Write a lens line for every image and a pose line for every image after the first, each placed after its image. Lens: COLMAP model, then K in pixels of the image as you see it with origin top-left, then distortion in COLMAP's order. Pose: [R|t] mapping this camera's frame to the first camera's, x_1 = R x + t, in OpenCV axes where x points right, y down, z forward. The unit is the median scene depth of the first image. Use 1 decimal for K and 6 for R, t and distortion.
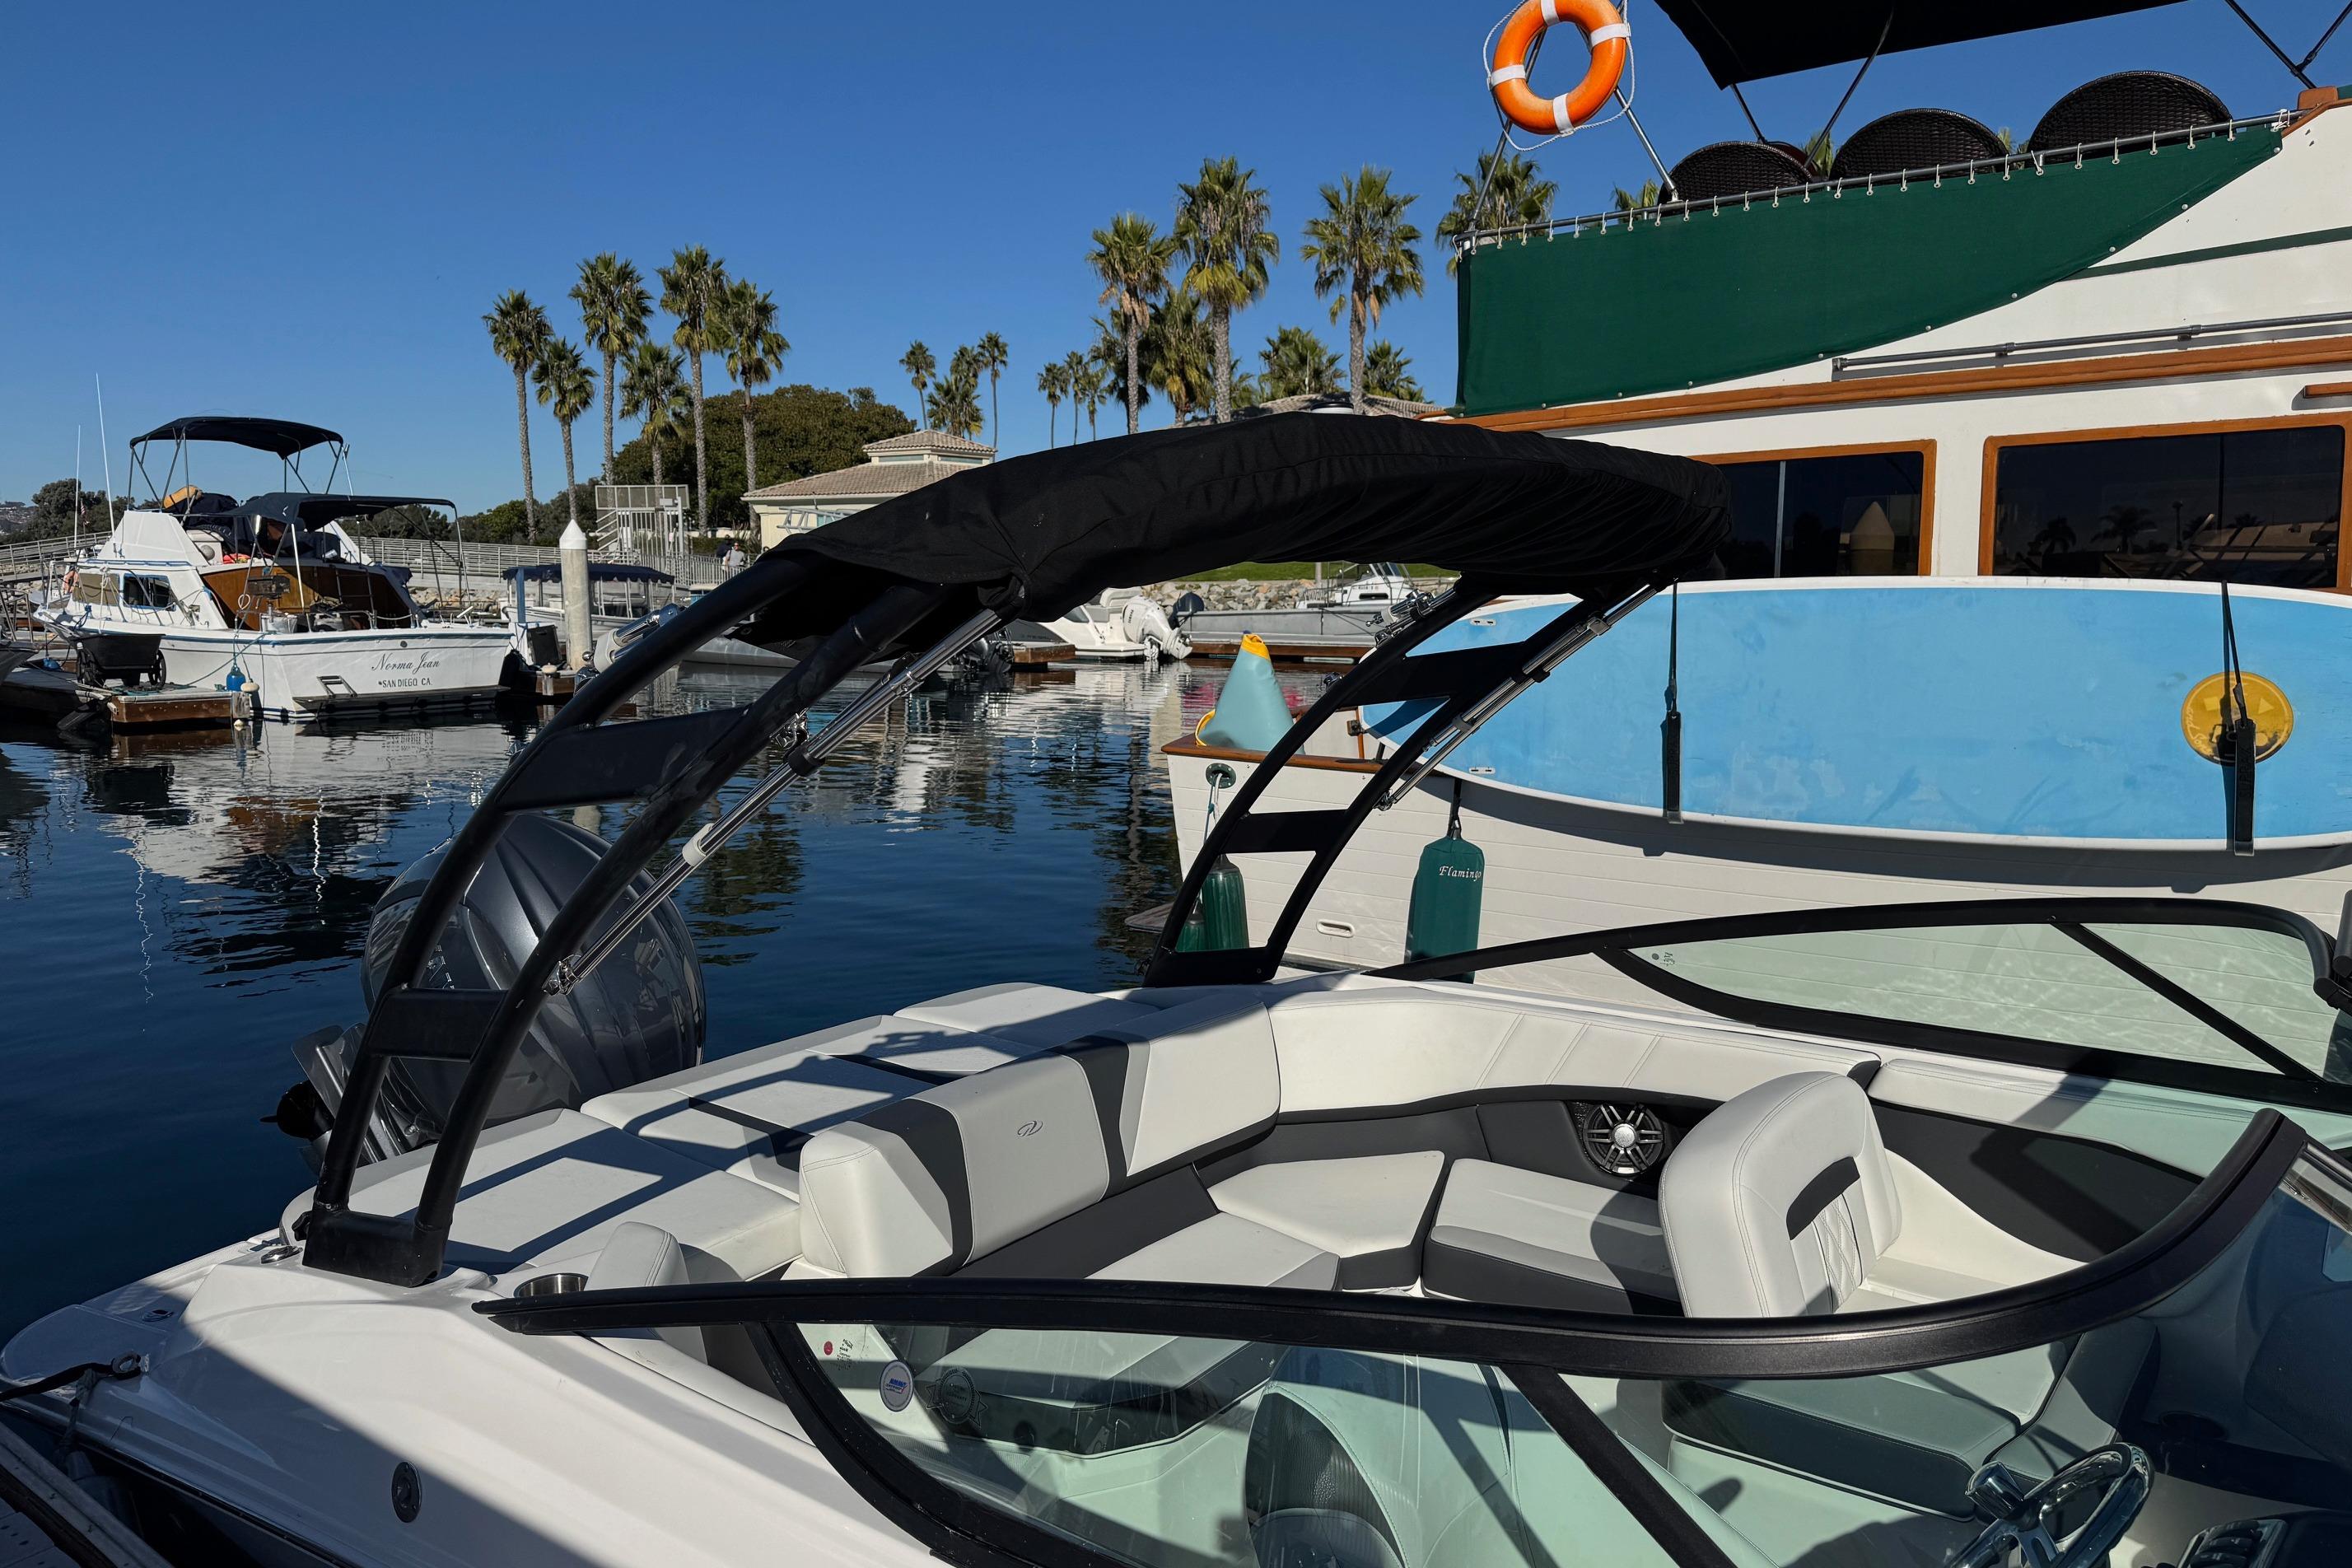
lens RADIAL K [[1721.3, 0, 1208.1], [0, 1721.3, 782.9], [0, 0, 1]] dist [-0.000986, 0.008885]
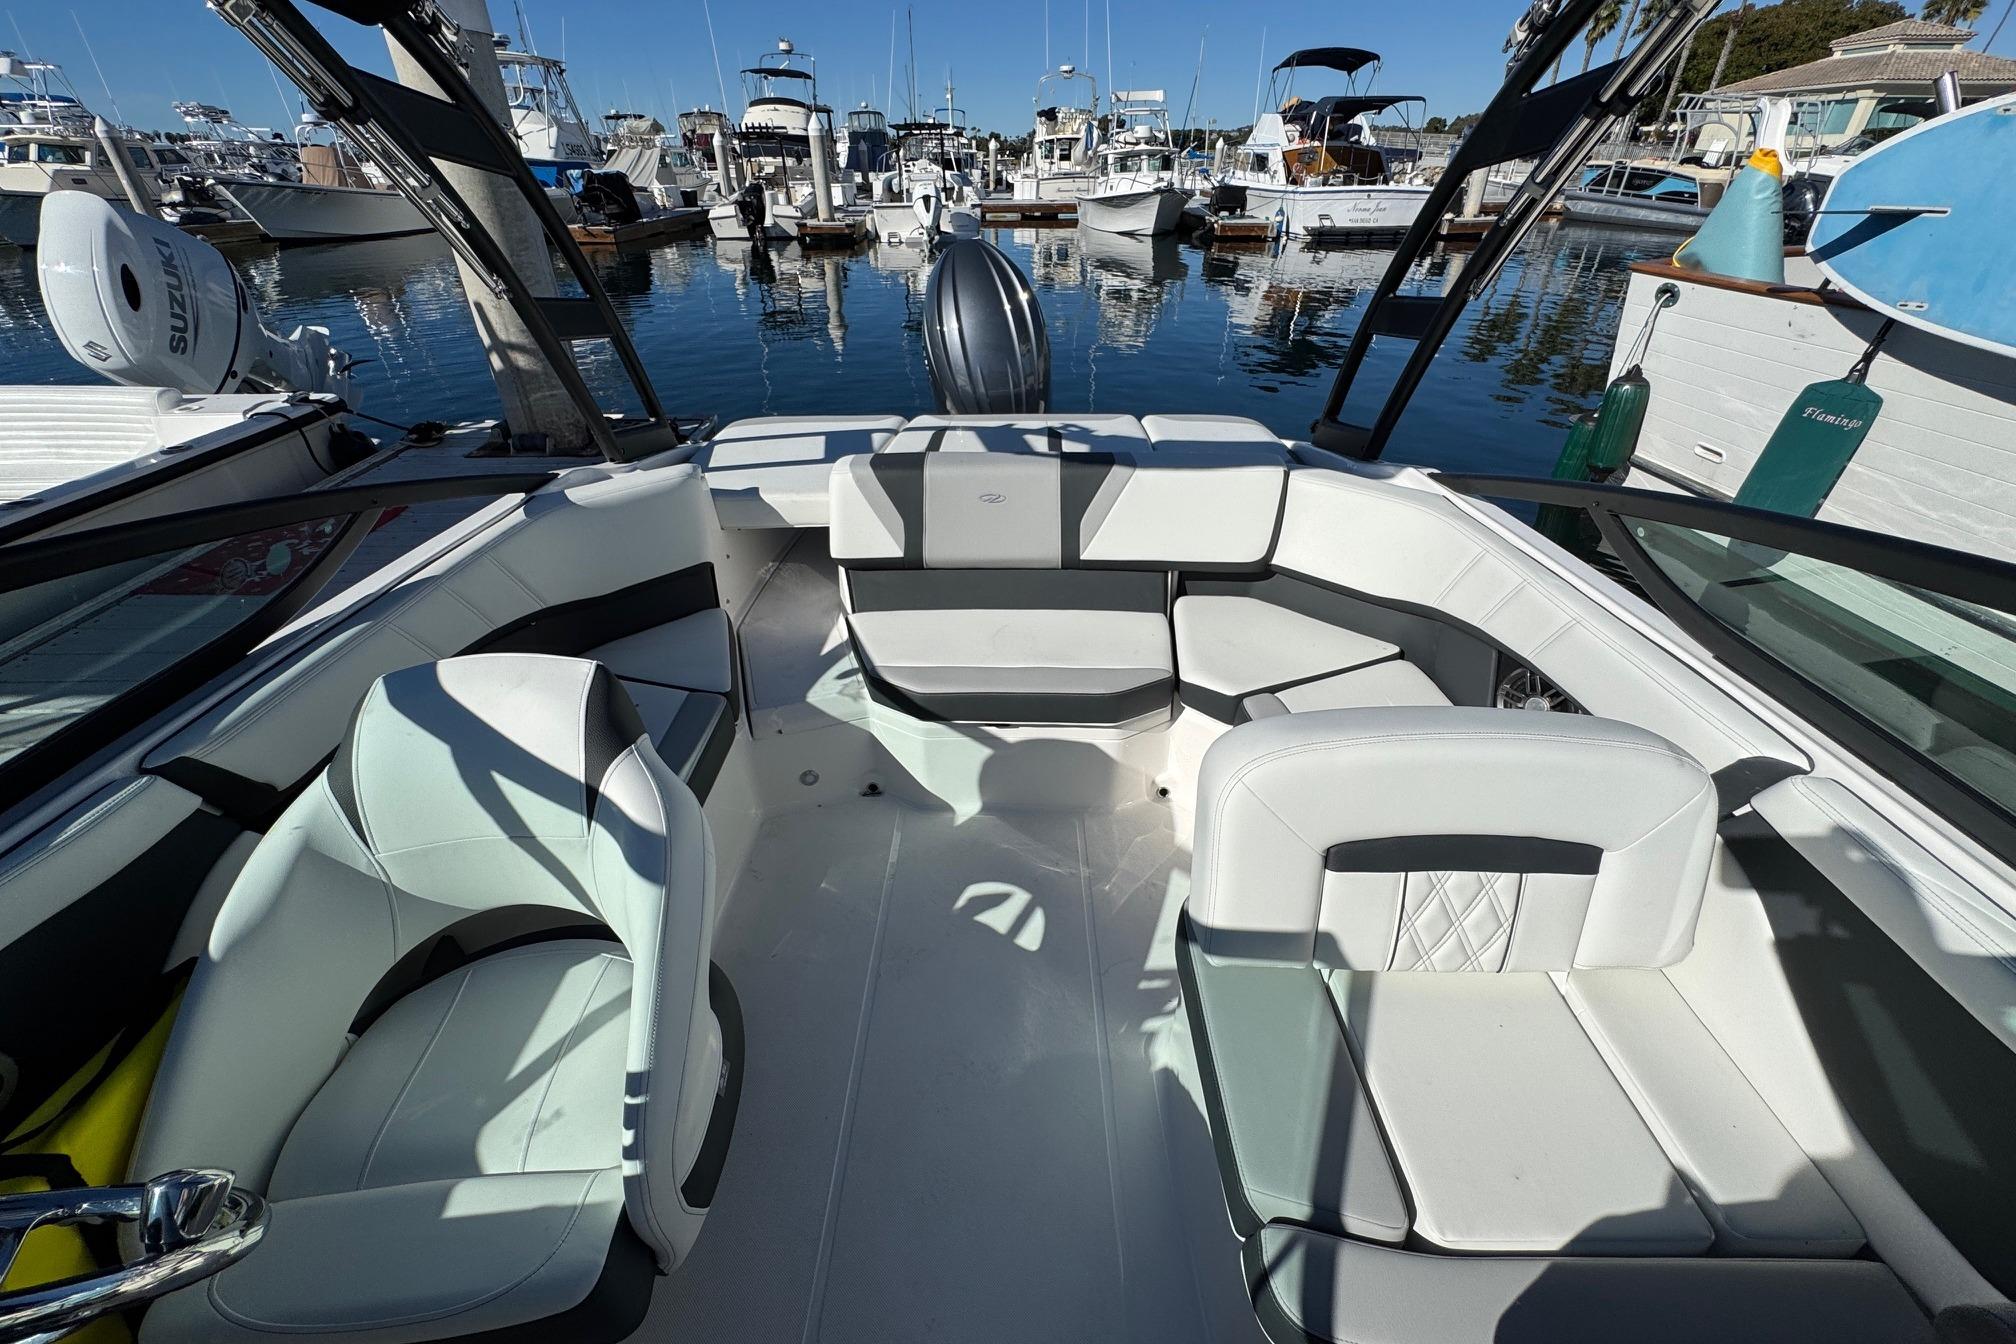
lens RADIAL K [[798.4, 0, 982.8], [0, 798.4, 682.5], [0, 0, 1]] dist [-0.005584, 0.002104]
pose [[0.607953, 0.430620, -0.667053, 0.061038], [-0.093663, 0.873177, 0.478320, 0.003030], [0.788429, -0.228318, 0.571183, 0.091520]]
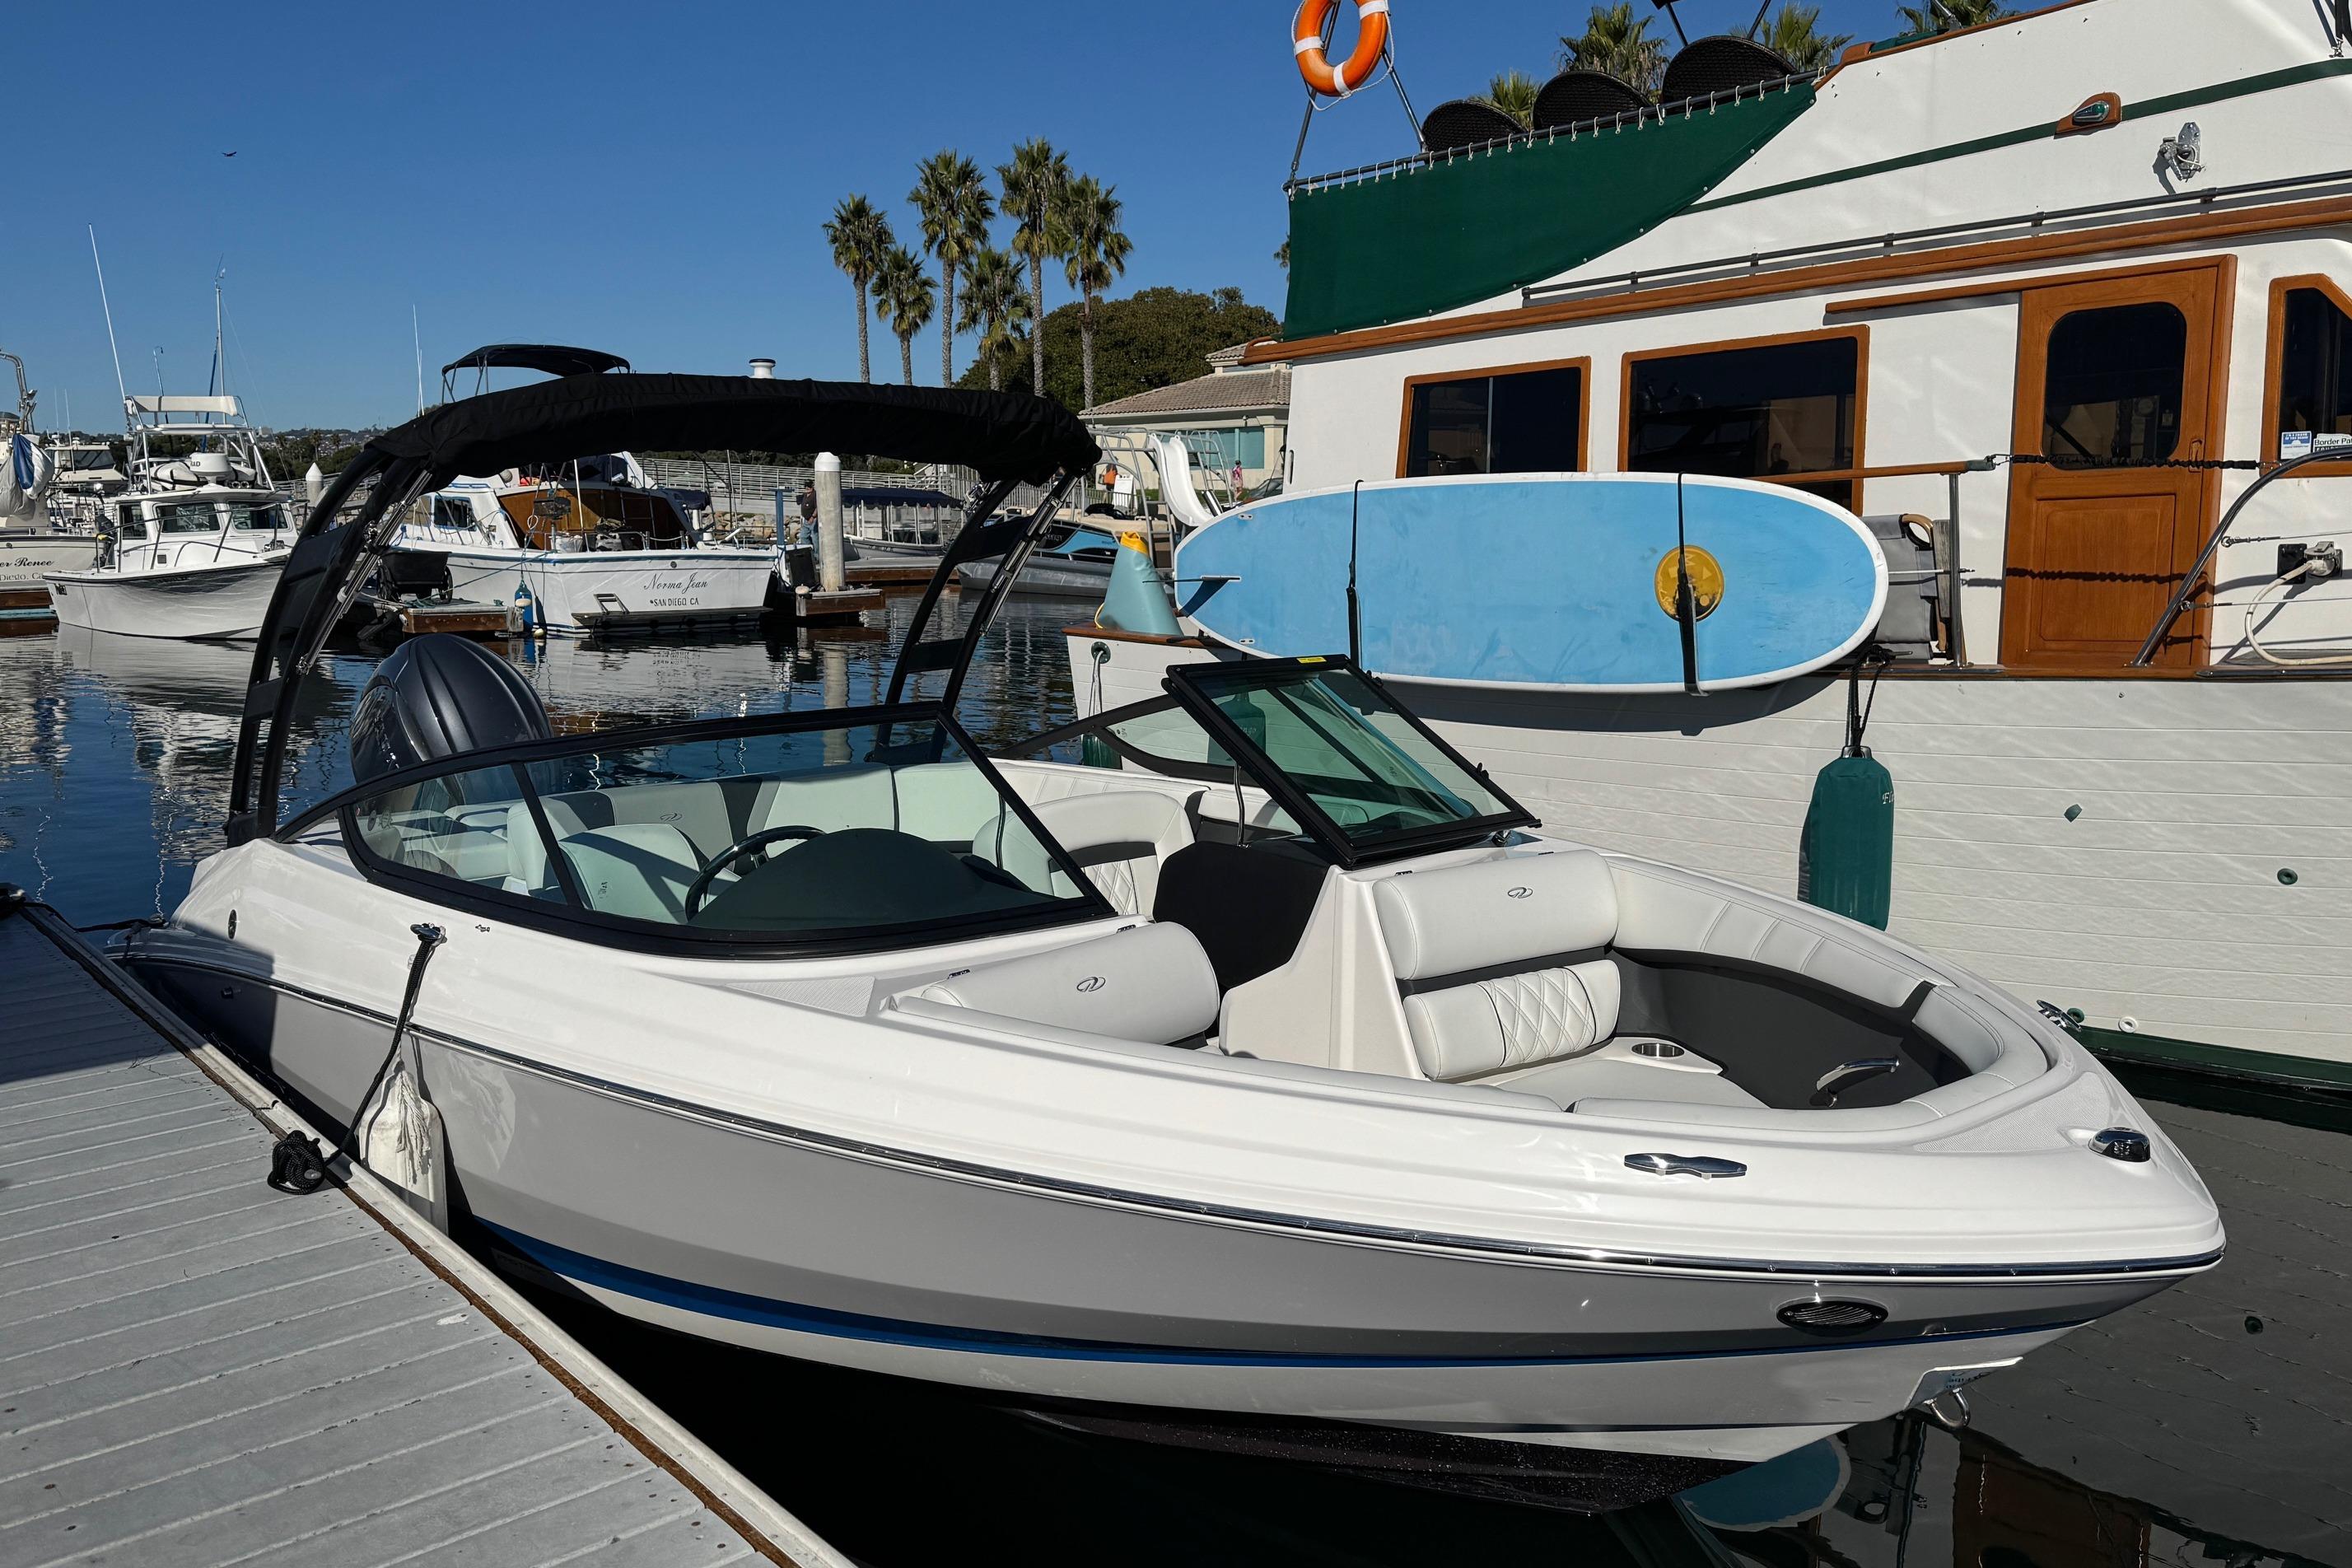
lens RADIAL K [[1995.9, 0, 1163.7], [0, 1995.9, 785.8], [0, 0, 1]] dist [0.108126, -0.082635]
pose [[0.969302, 0.027550, -0.244324, 0.123741], [-0.022316, 0.999459, 0.024163, 0.017057], [0.244857, -0.017969, 0.969393, -0.104296]]
